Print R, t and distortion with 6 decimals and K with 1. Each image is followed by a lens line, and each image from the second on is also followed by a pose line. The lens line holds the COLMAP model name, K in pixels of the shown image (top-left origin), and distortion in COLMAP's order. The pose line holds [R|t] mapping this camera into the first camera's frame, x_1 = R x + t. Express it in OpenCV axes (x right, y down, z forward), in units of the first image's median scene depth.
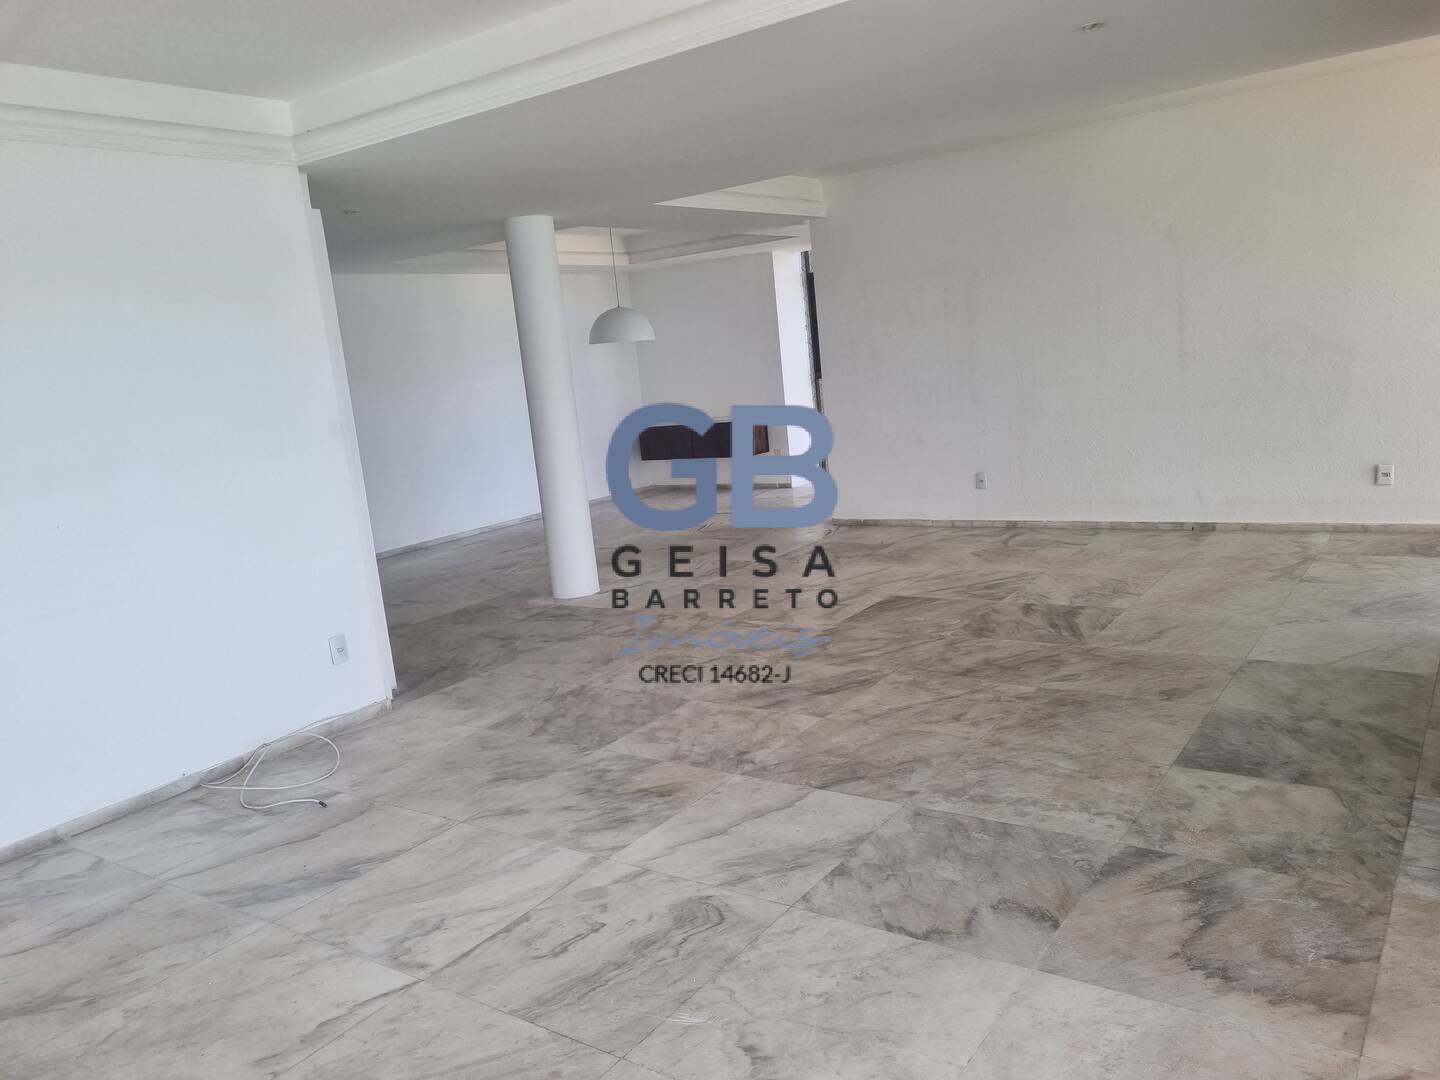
lens RADIAL K [[1084.2, 0, 722.1], [0, 1084.2, 549.7], [0, 0, 1]] dist [0.063121, -0.046382]
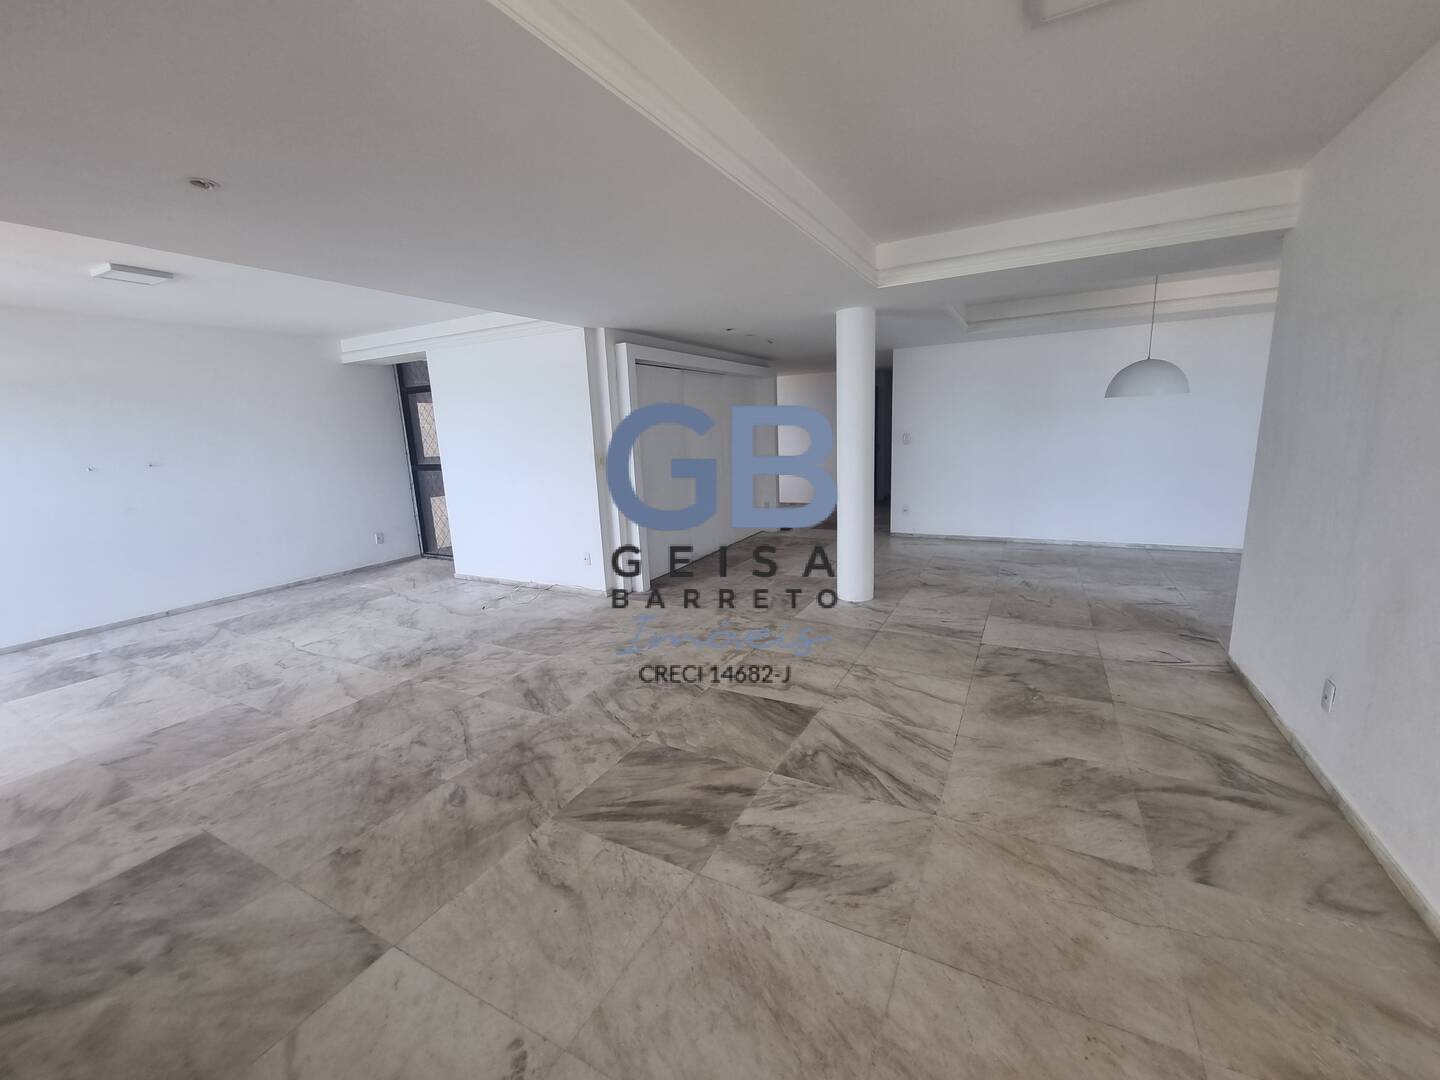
lens RADIAL K [[585.8, 0, 719.4], [0, 585.8, 538.7], [0, 0, 1]] dist [-0.000151, -0.001008]
pose [[0.125674, 0.275665, -0.953003, 0.819437], [-0.153505, 0.954454, 0.255841, -0.299604], [0.980124, 0.114138, 0.162266, 1.145453]]
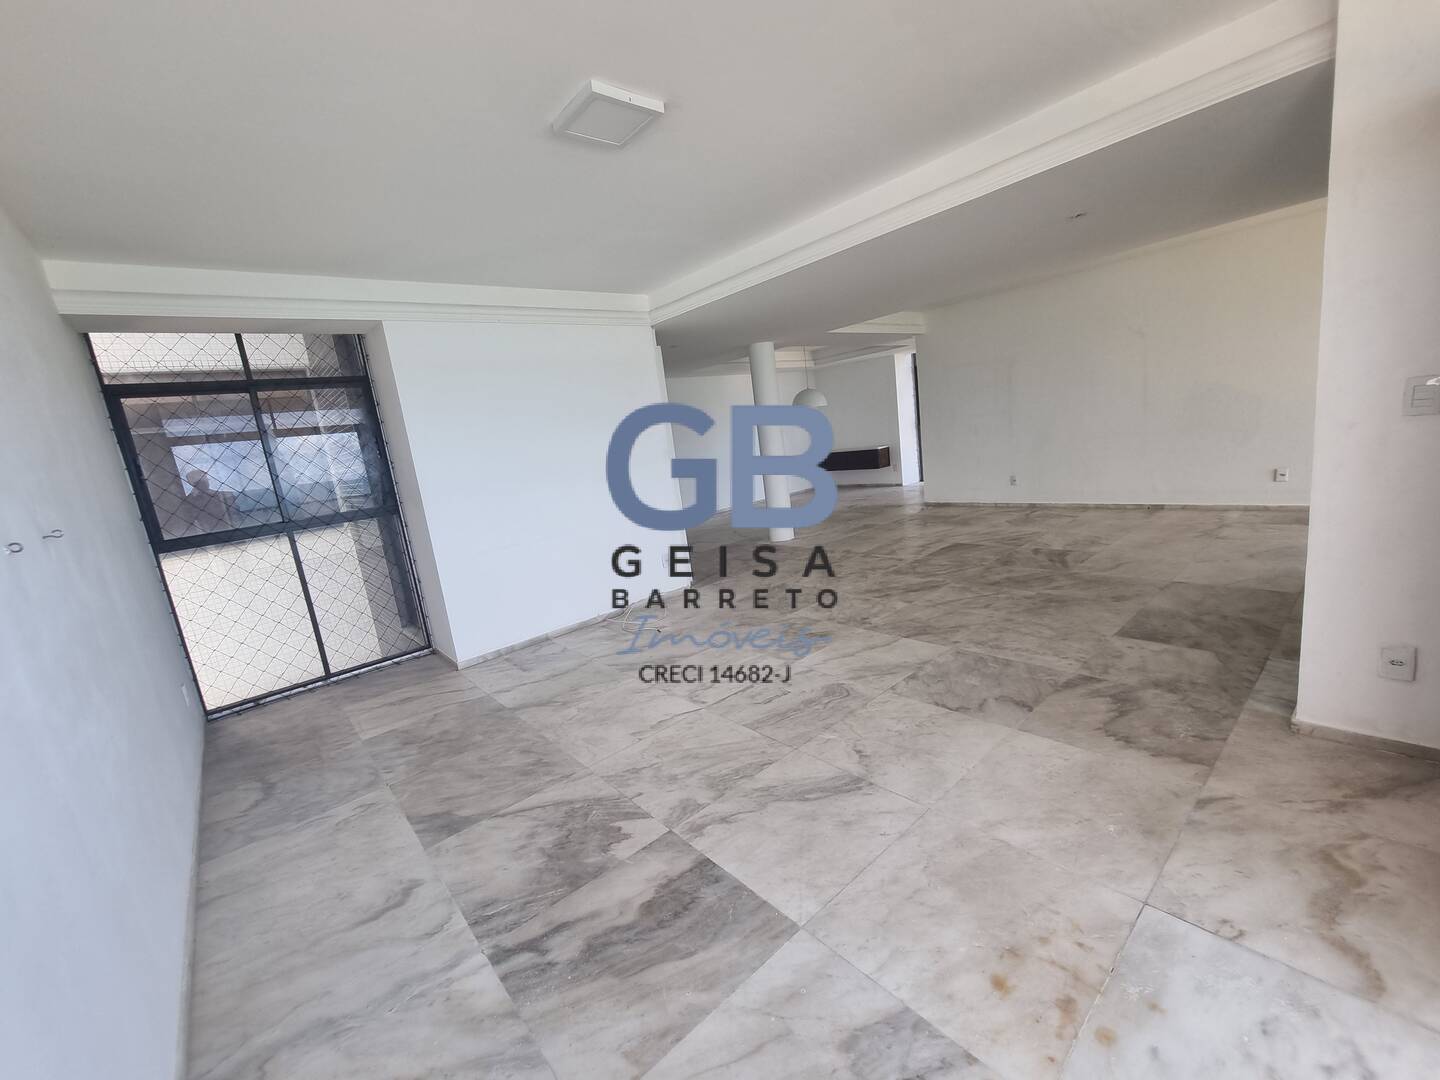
lens RADIAL K [[585.8, 0, 719.1], [0, 585.8, 544.1], [0, 0, 1]] dist [-0.000151, -0.001008]
pose [[0.970051, 0.023364, -0.241776, 0.014609], [-0.014726, 0.999189, 0.037475, 0.019018], [0.242455, -0.032793, 0.969608, -0.052761]]
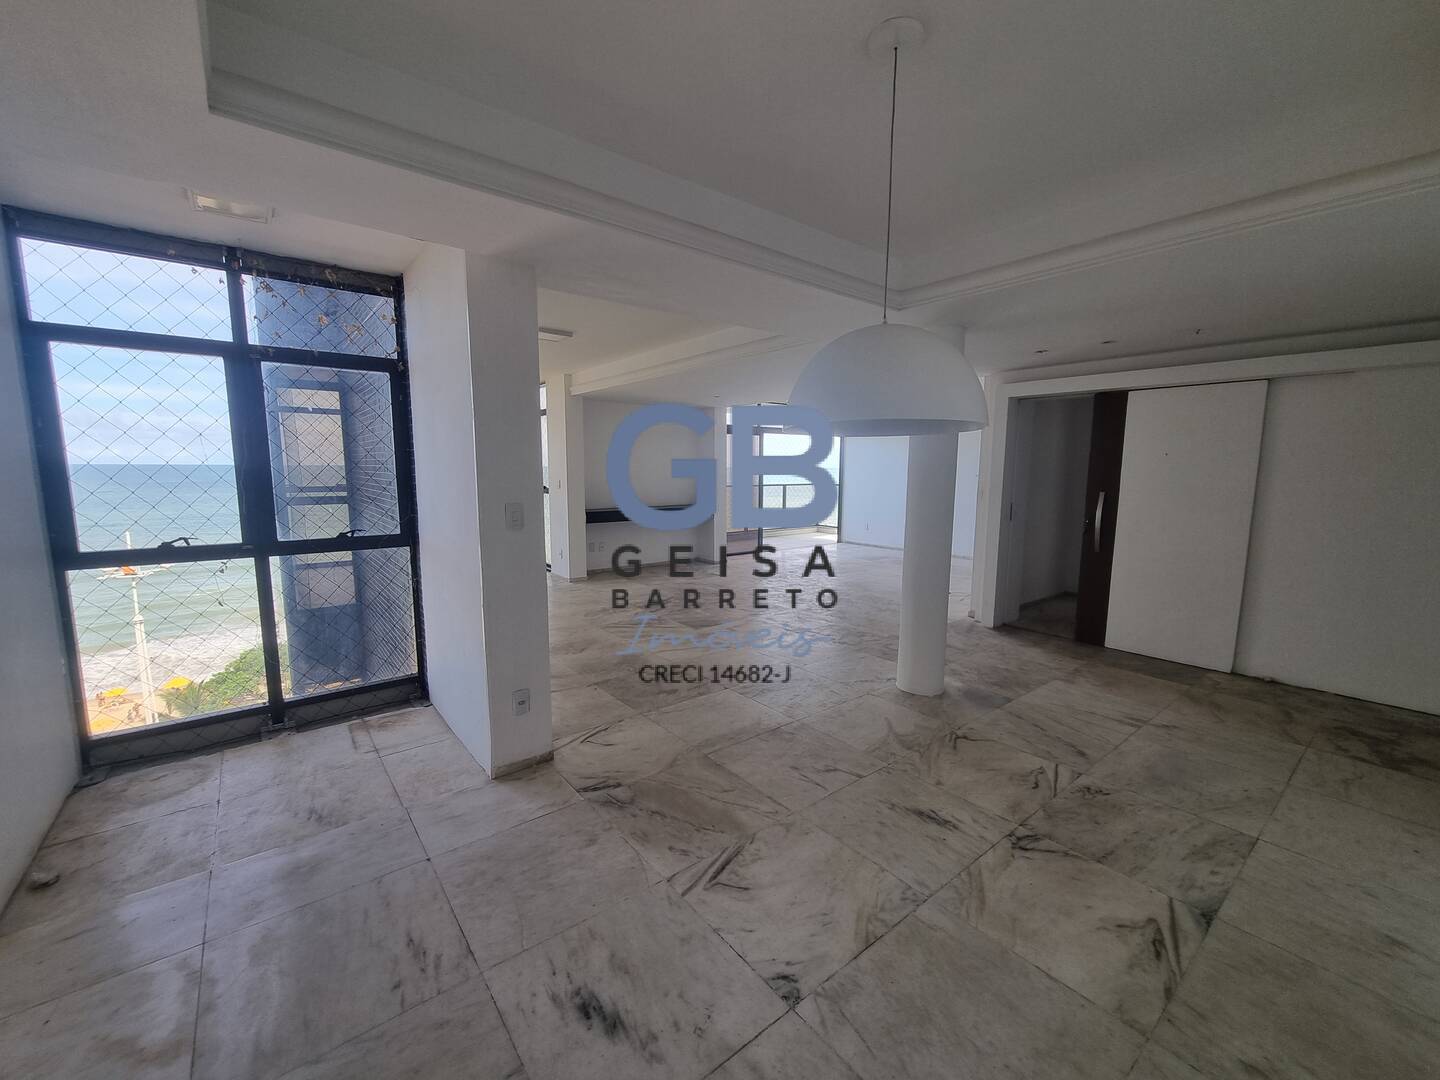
lens RADIAL K [[585.8, 0, 722.2], [0, 585.8, 544.3], [0, 0, 1]] dist [-0.000151, -0.001008]
pose [[-0.956340, 0.055318, 0.286975, -0.196182], [0.138012, 0.951022, 0.276603, -0.442902], [-0.257619, 0.304132, -0.917135, 2.458346]]
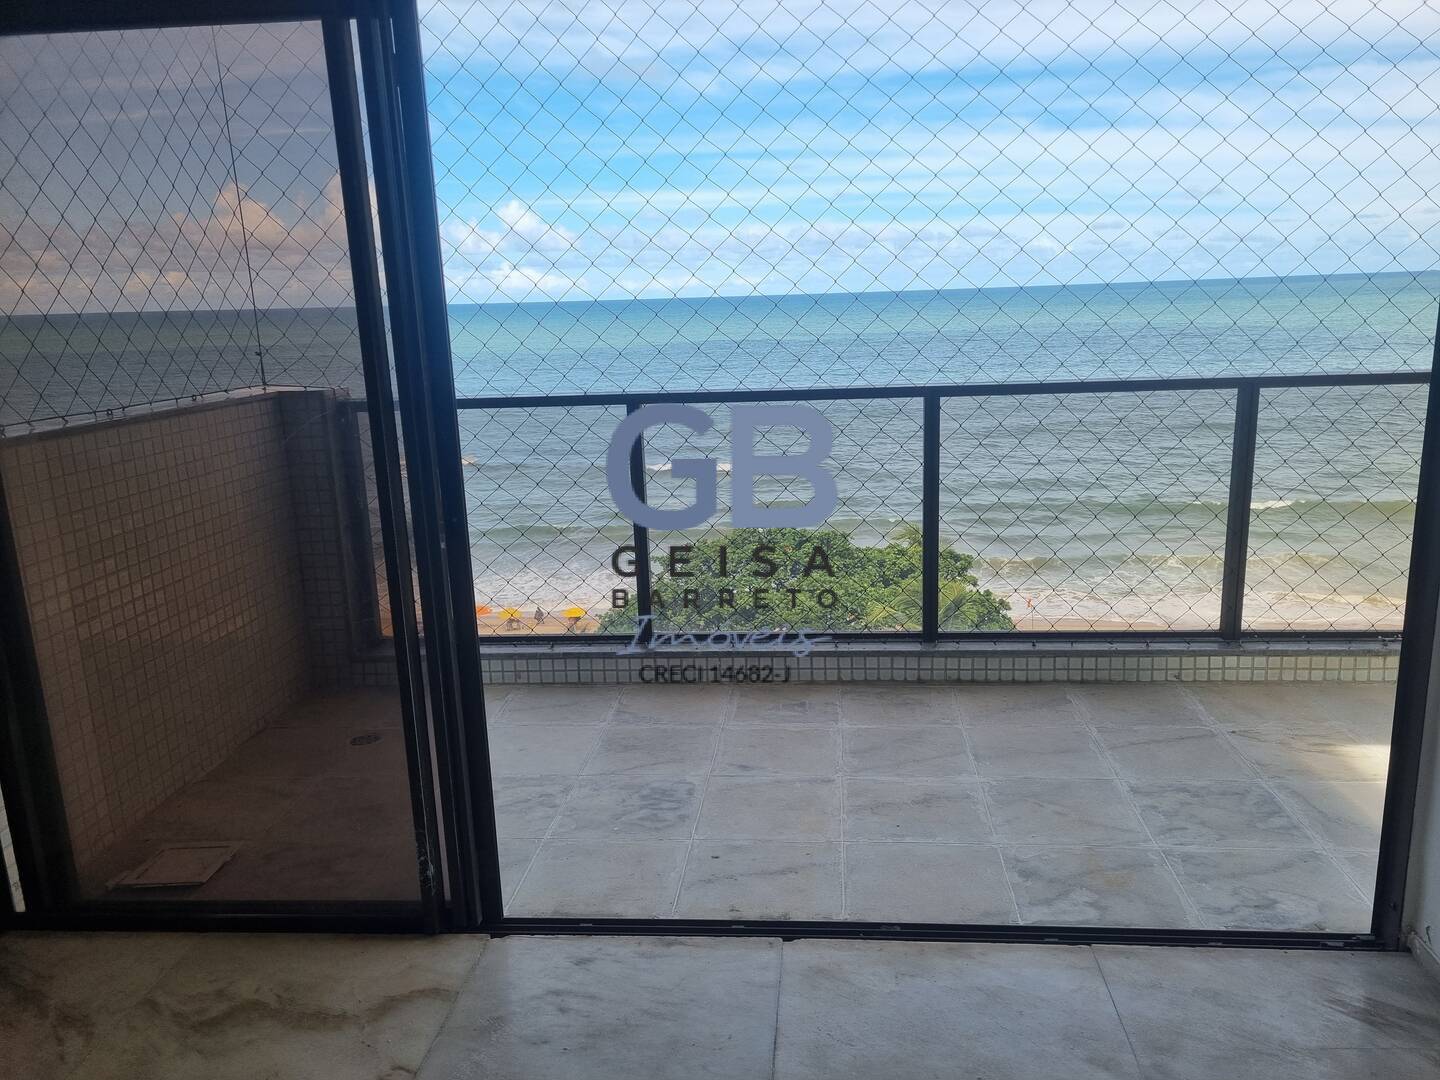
lens RADIAL K [[1084.2, 0, 739.3], [0, 1084.2, 547.7], [0, 0, 1]] dist [0.063121, -0.046382]
pose [[-0.502935, -0.083540, 0.860277, -0.244052], [0.237106, 0.943799, 0.230268, -0.040600], [-0.831166, 0.319787, -0.454862, 0.365366]]
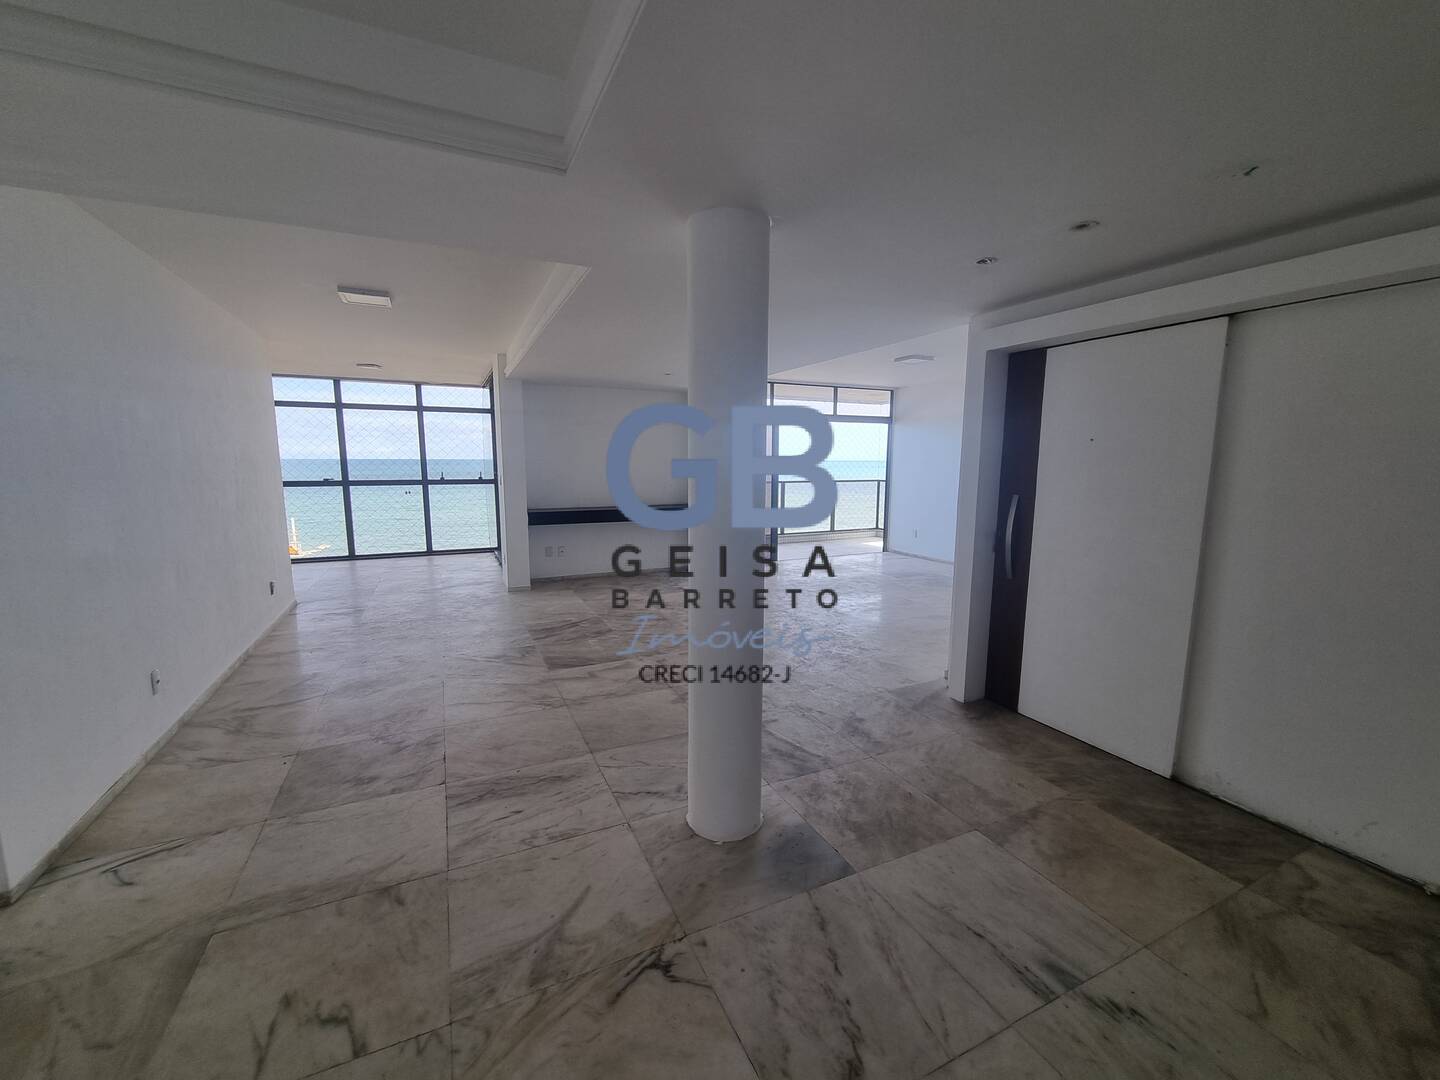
lens RADIAL K [[585.8, 0, 721.4], [0, 585.8, 544.2], [0, 0, 1]] dist [-0.000151, -0.001008]
pose [[-0.868505, 0.023553, 0.495121, -0.498614], [0.169719, 0.952625, 0.252392, -0.328622], [-0.465720, 0.303235, -0.831357, 1.997820]]
